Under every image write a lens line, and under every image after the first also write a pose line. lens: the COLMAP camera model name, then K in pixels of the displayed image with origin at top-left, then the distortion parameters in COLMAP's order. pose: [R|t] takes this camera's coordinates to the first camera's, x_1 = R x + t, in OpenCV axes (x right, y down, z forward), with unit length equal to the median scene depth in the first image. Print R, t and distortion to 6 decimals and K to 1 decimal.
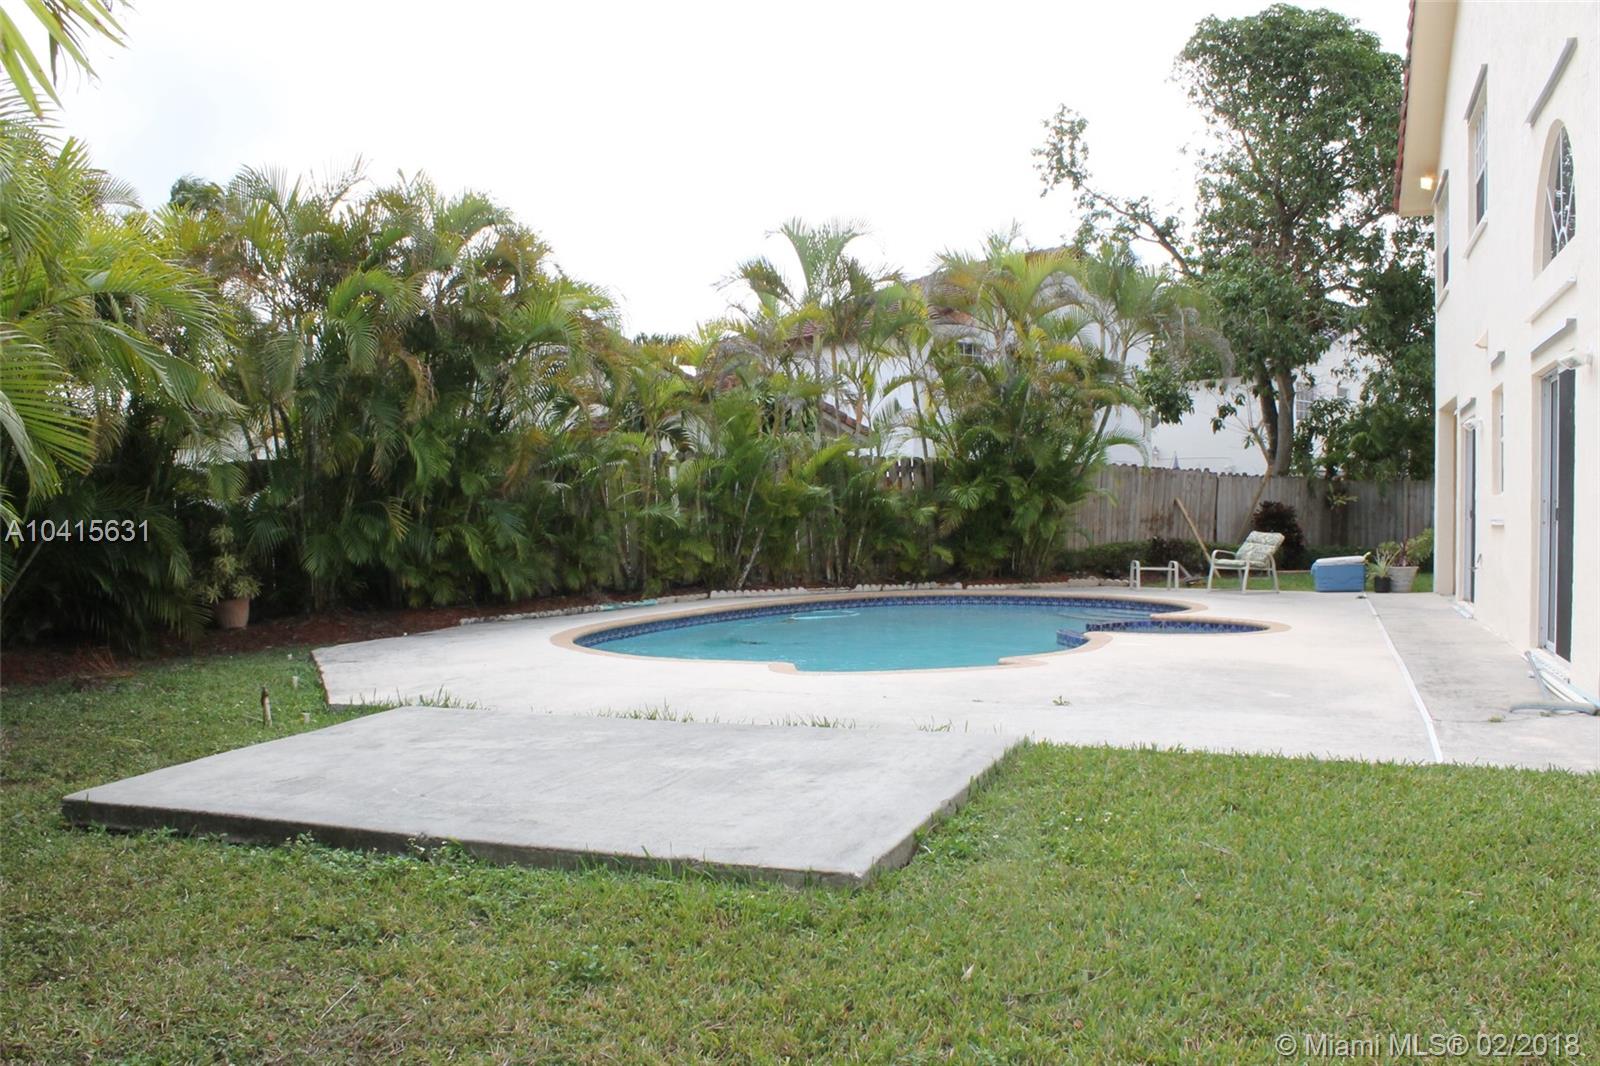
lens RADIAL K [[1366.1, 0, 793.7], [0, 1366.1, 537.7], [0, 0, 1]] dist [-0.159051, 0.146606]
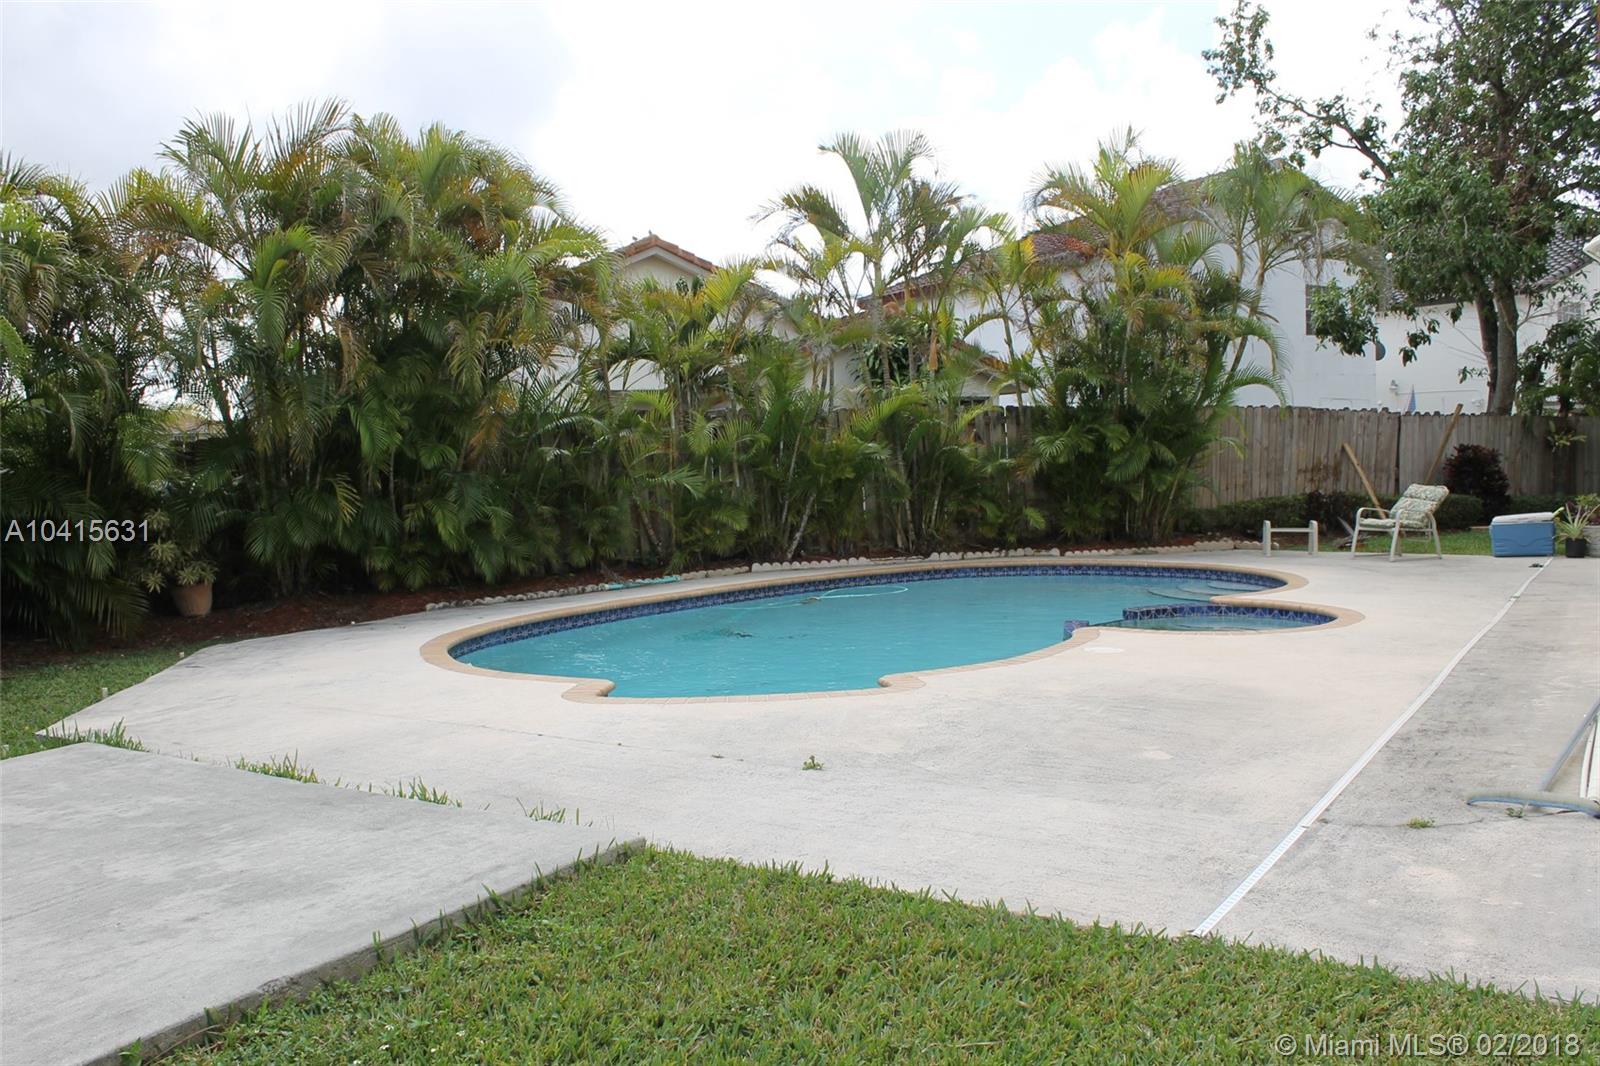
lens RADIAL K [[1366.1, 0, 800.9], [0, 1366.1, 537.9], [0, 0, 1]] dist [-0.159051, 0.146606]
pose [[0.980174, -0.011864, -0.197783, 0.136744], [0.019901, 0.999053, 0.038699, -0.011127], [0.197137, -0.041868, 0.979482, 0.120154]]
